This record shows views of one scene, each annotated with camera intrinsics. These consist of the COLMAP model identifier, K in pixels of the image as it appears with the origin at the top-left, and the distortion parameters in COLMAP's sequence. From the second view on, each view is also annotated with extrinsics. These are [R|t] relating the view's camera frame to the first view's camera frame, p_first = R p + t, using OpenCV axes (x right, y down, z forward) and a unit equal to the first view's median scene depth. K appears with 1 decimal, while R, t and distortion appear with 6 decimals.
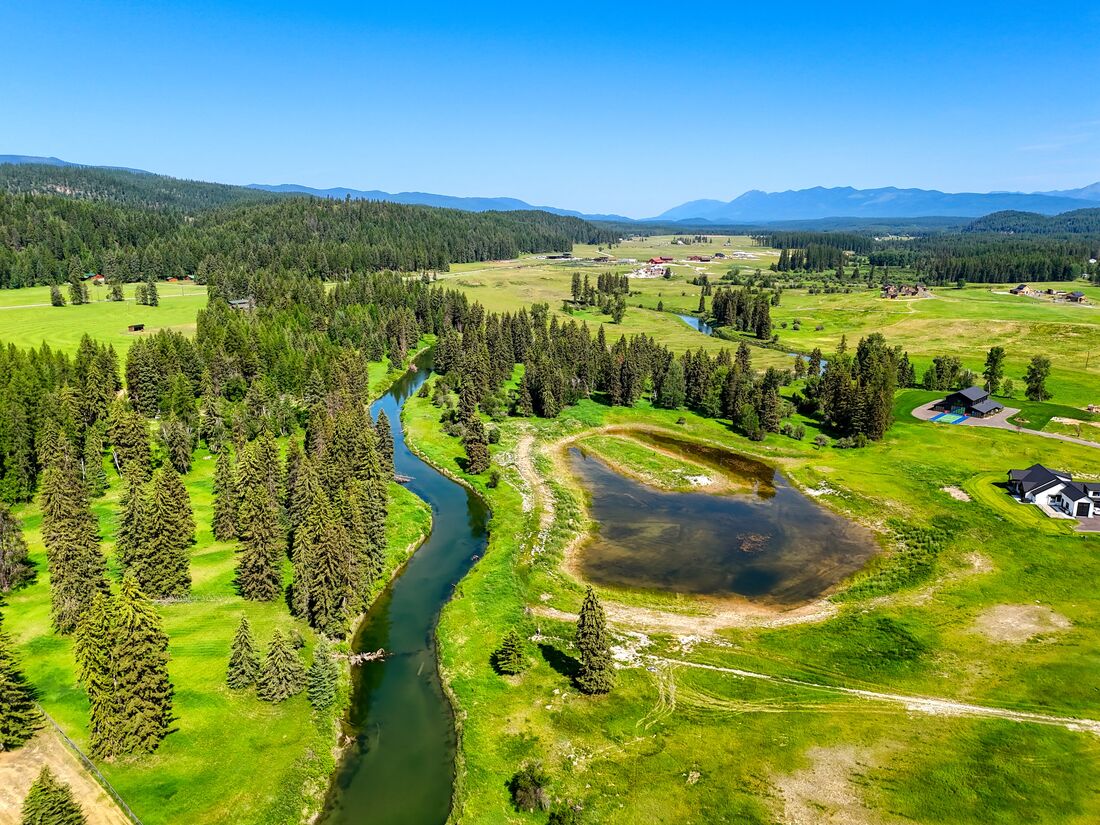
lens RADIAL K [[811.0, 0, 554.1], [0, 811.0, 411.9], [0, 0, 1]] dist [0.056271, -0.013777]
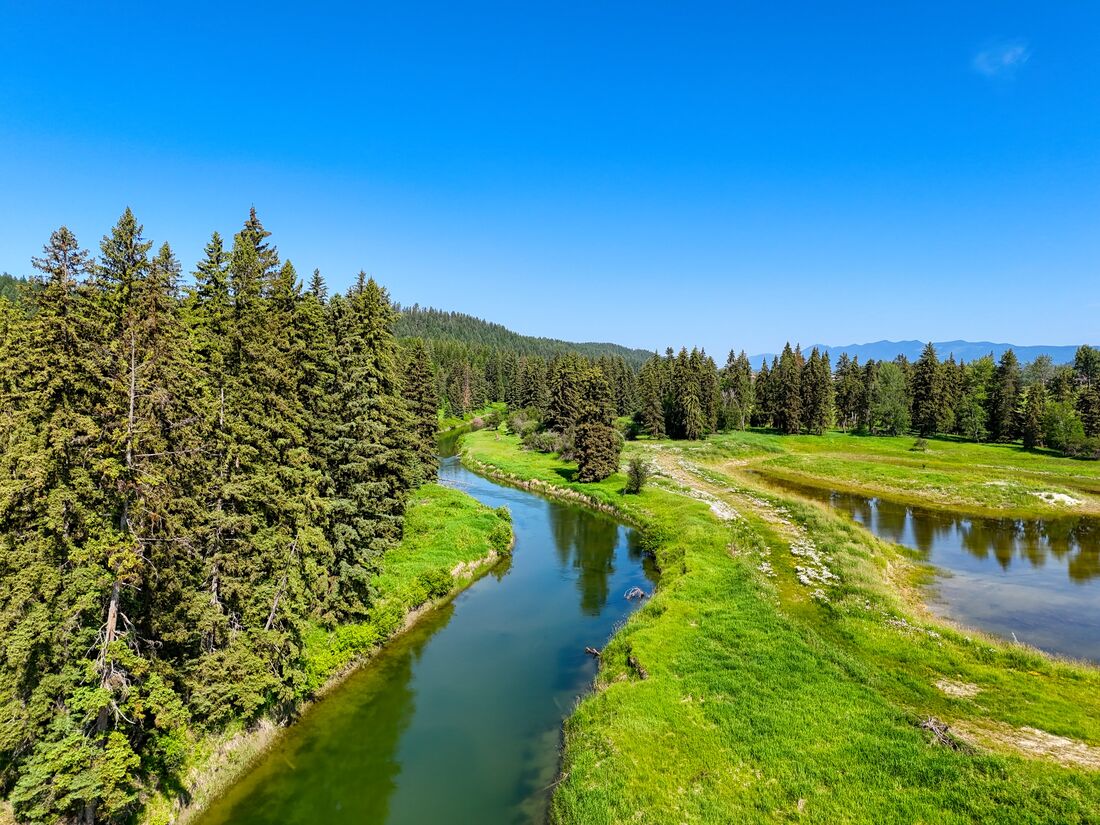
lens RADIAL K [[811.0, 0, 546.2], [0, 811.0, 410.6], [0, 0, 1]] dist [0.056271, -0.013777]
pose [[0.996164, -0.002121, -0.087479, -0.085497], [-0.014226, 0.982481, -0.185820, 0.136294], [0.086341, 0.186352, 0.978682, 0.507681]]
